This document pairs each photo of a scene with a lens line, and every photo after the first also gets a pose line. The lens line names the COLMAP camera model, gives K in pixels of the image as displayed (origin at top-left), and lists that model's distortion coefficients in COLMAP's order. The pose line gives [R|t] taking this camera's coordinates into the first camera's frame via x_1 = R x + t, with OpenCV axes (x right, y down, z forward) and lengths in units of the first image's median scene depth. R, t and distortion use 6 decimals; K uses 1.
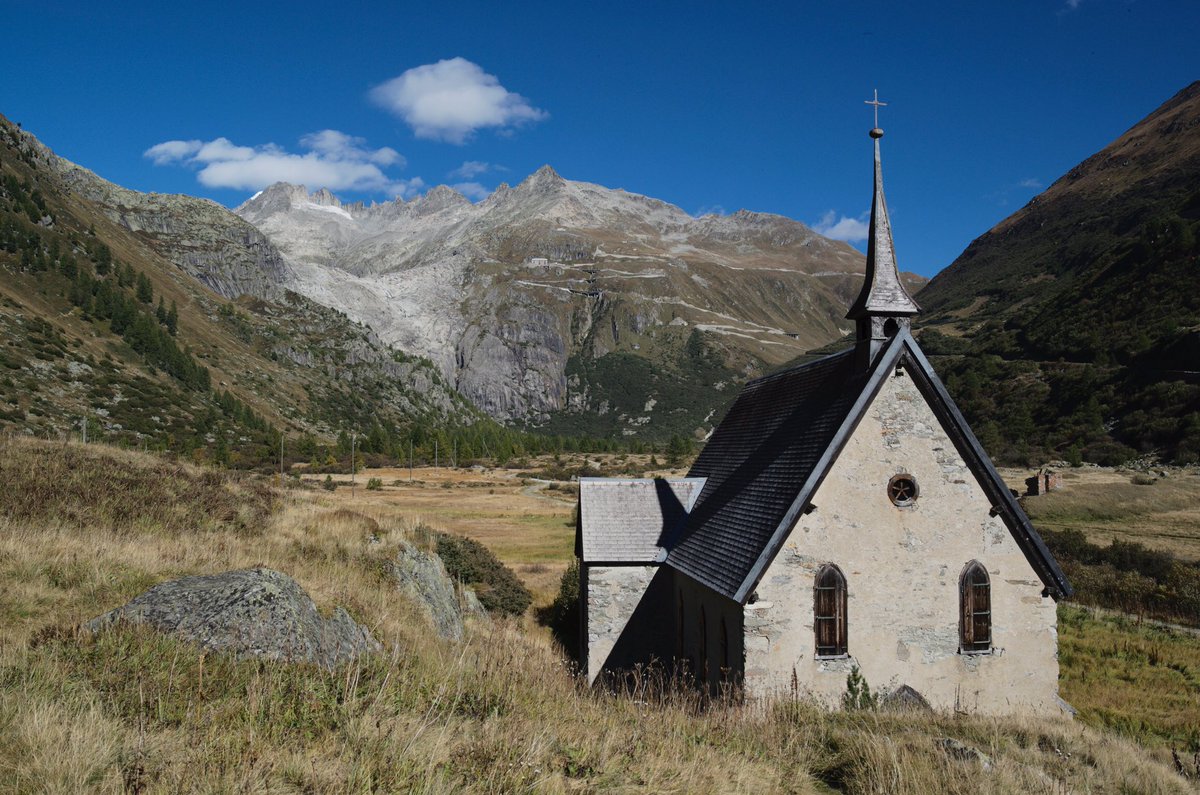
lens RADIAL K [[923.8, 0, 600.0], [0, 923.8, 397.5], [0, 0, 1]] dist [-0.105971, 0.128466]
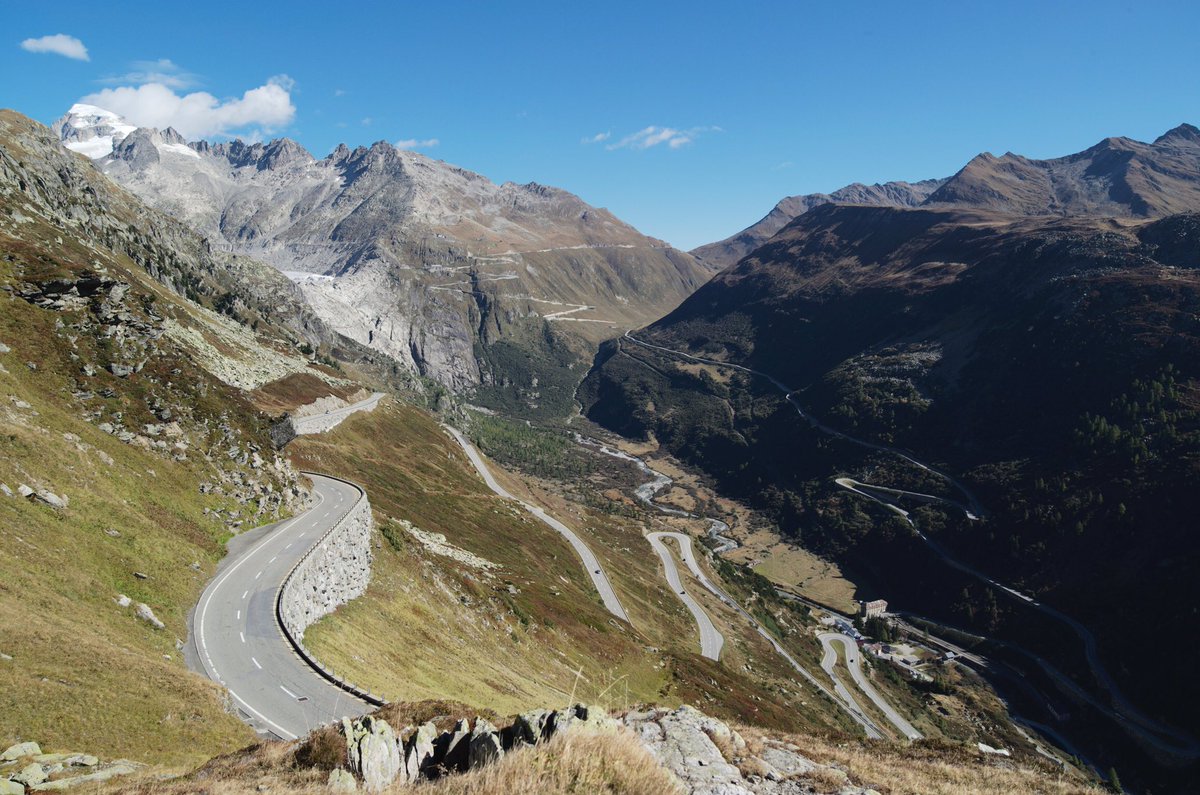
lens RADIAL K [[923.8, 0, 600.0], [0, 923.8, 397.5], [0, 0, 1]] dist [-0.105971, 0.128466]
pose [[0.941117, -0.035304, 0.336234, -0.340528], [-0.031569, 0.981011, 0.191366, -0.246391], [-0.336605, -0.190713, 0.922131, -0.513249]]
